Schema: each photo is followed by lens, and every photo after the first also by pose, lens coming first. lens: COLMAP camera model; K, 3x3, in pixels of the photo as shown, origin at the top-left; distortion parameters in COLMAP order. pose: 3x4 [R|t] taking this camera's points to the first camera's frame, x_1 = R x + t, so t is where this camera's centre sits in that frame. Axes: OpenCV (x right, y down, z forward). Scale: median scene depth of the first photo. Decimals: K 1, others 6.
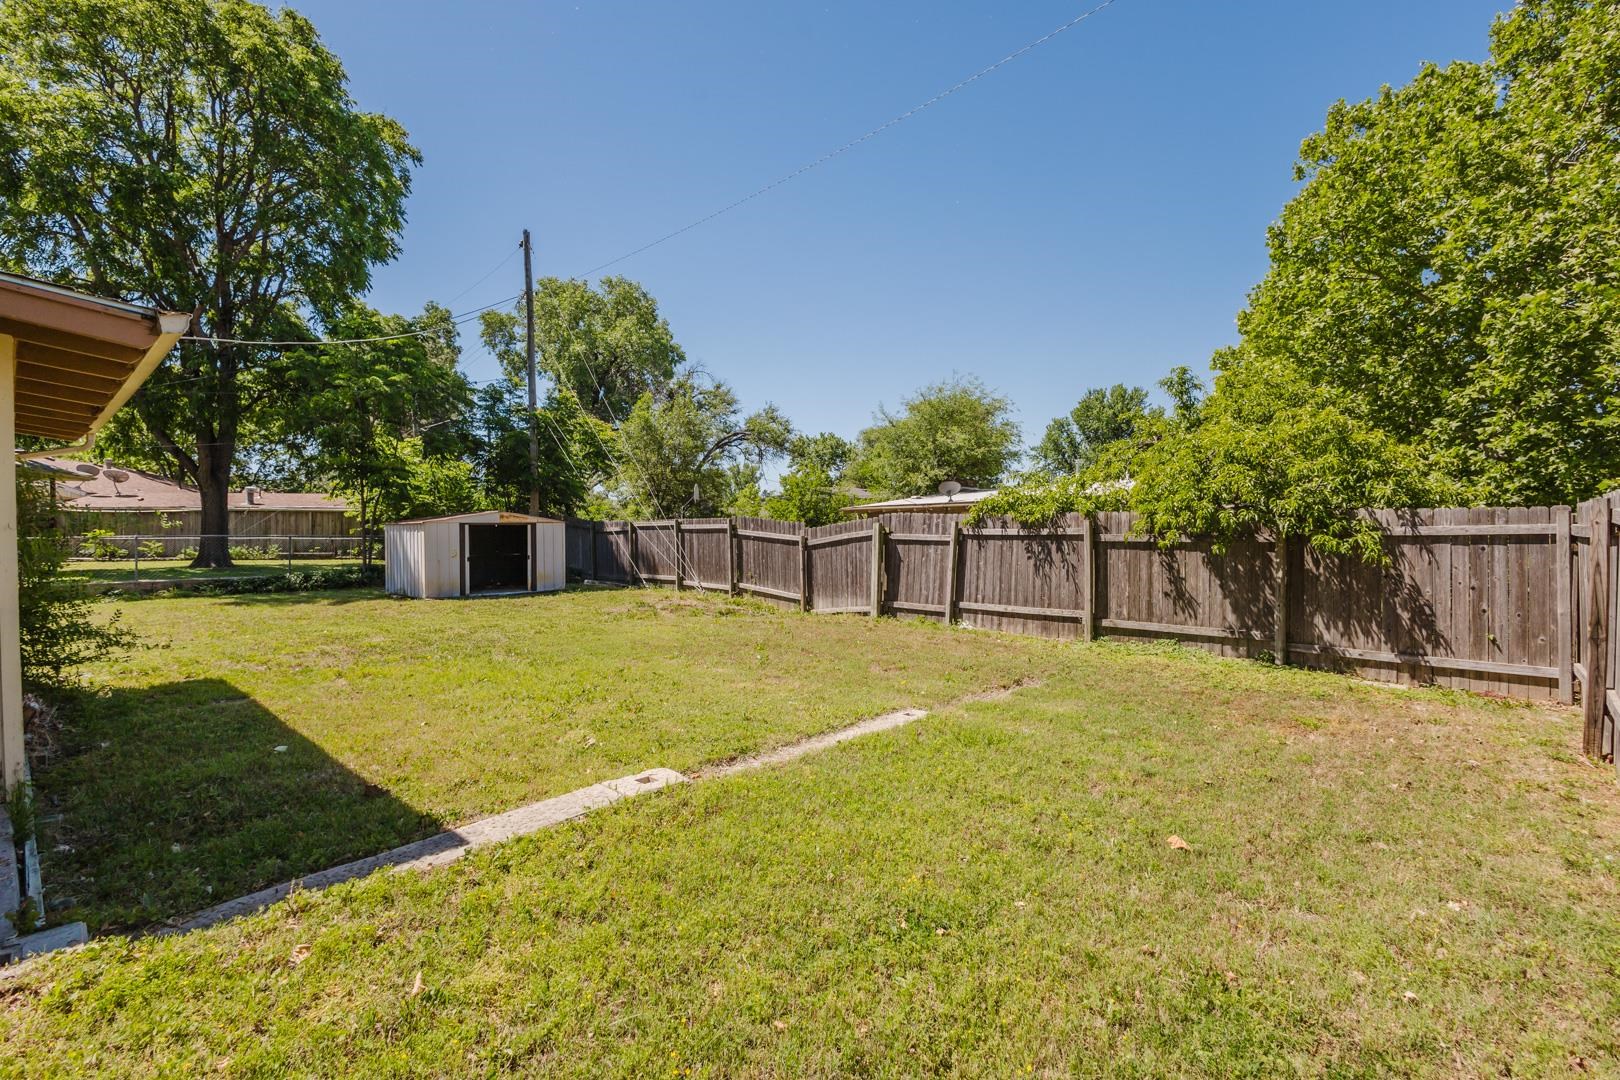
lens RADIAL K [[750.1, 0, 802.8], [0, 750.1, 539.1], [0, 0, 1]] dist [0.021918, -0.009867]
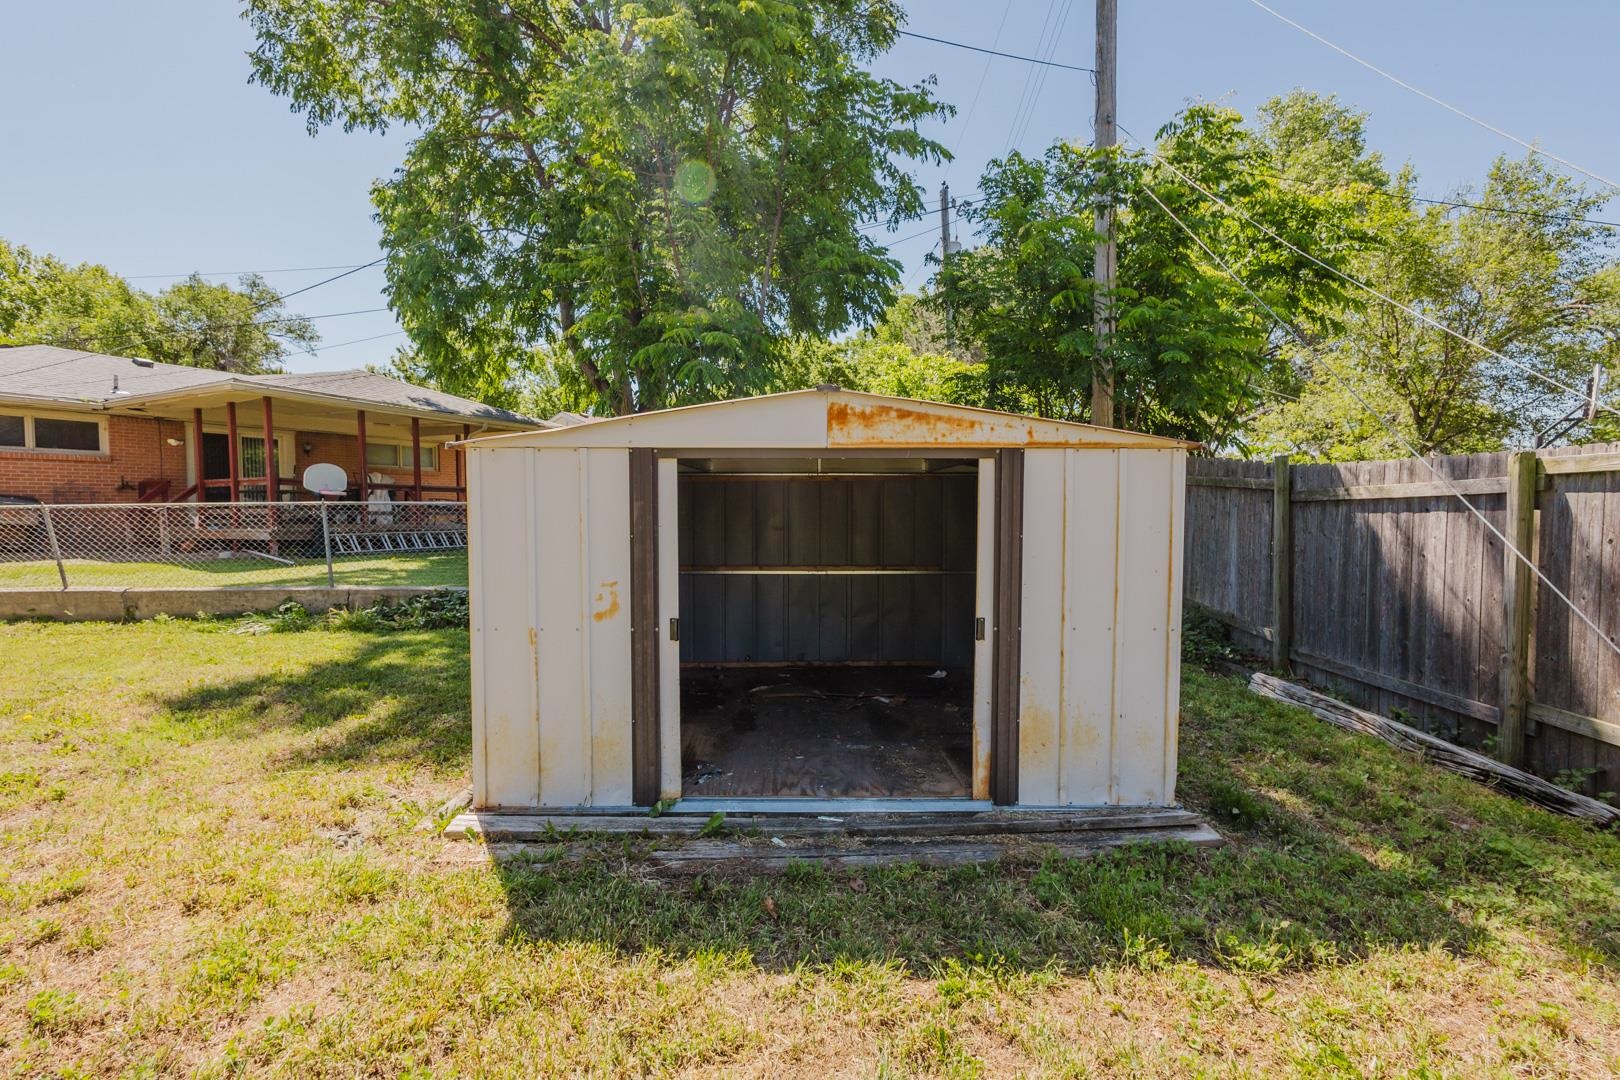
lens RADIAL K [[750.1, 0, 802.8], [0, 750.1, 539.1], [0, 0, 1]] dist [0.021918, -0.009867]
pose [[0.715417, 0.040508, -0.697523, -0.259065], [-0.013119, 0.998921, 0.044555, -0.006451], [0.698575, -0.022725, 0.715176, 0.816027]]
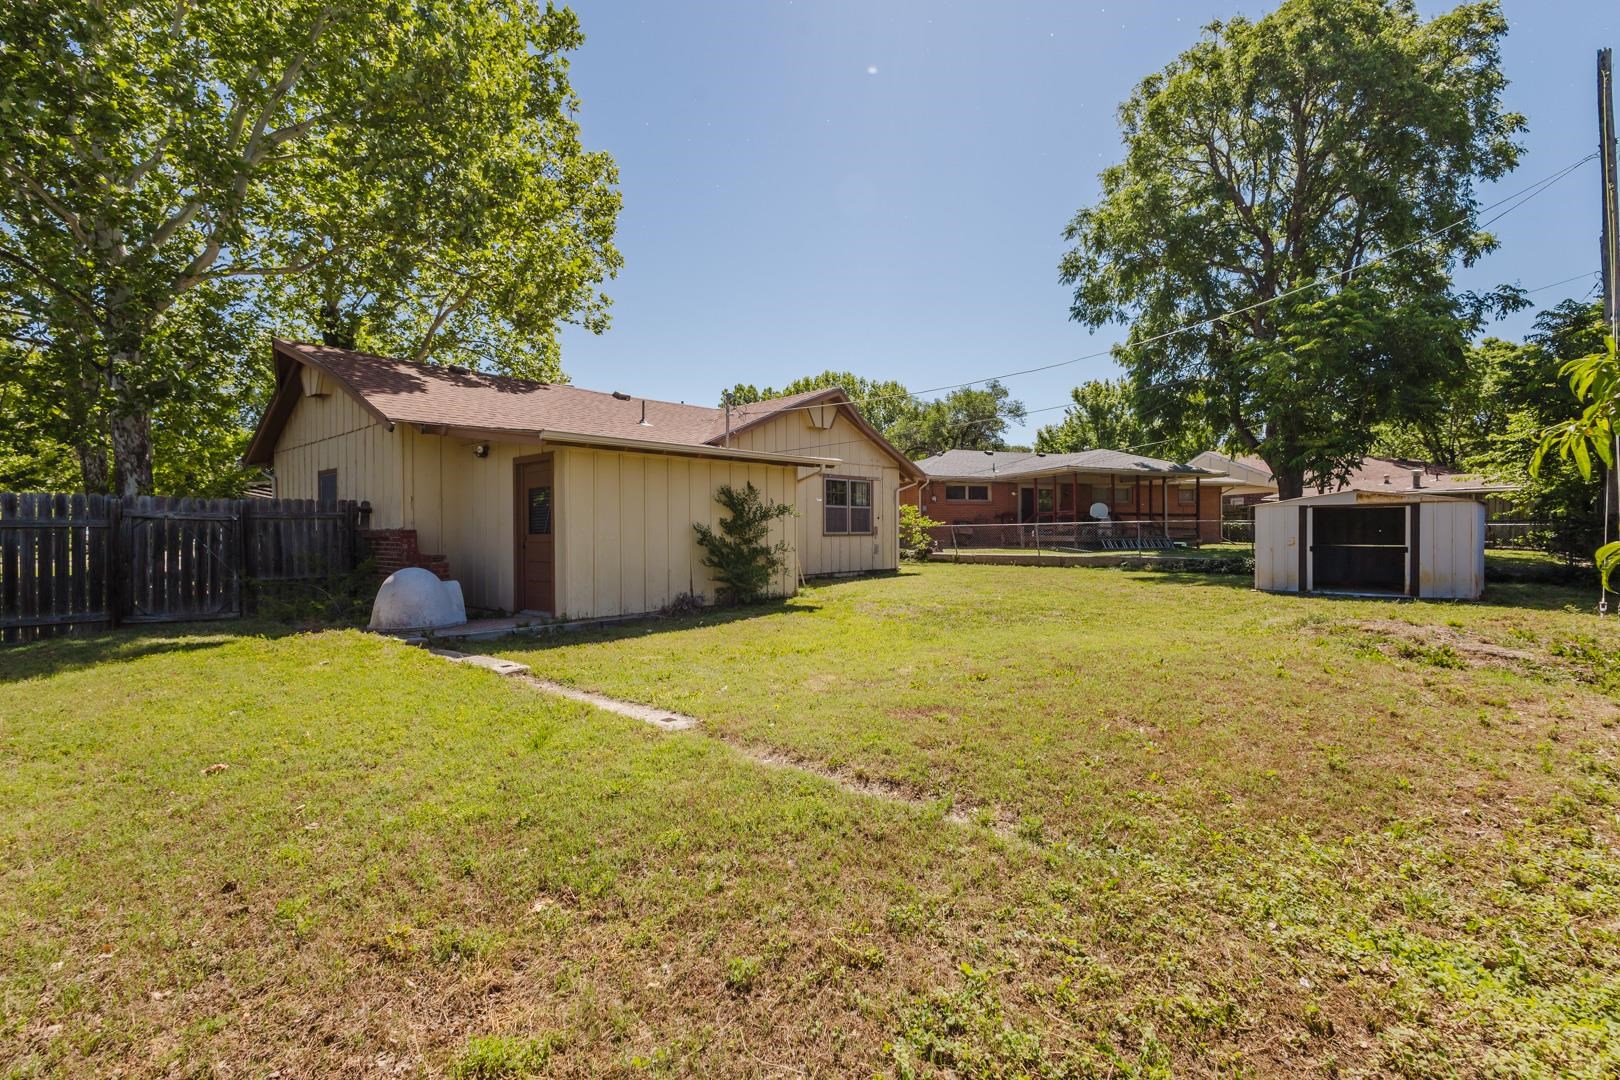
lens RADIAL K [[753.1, 0, 811.7], [0, 753.1, 536.5], [0, 0, 1]] dist [0.023560, -0.010077]
pose [[0.051521, 0.019155, -0.998488, 0.342434], [-0.004129, 0.999812, 0.018967, -0.000793], [0.998663, 0.003146, 0.051591, 0.372944]]
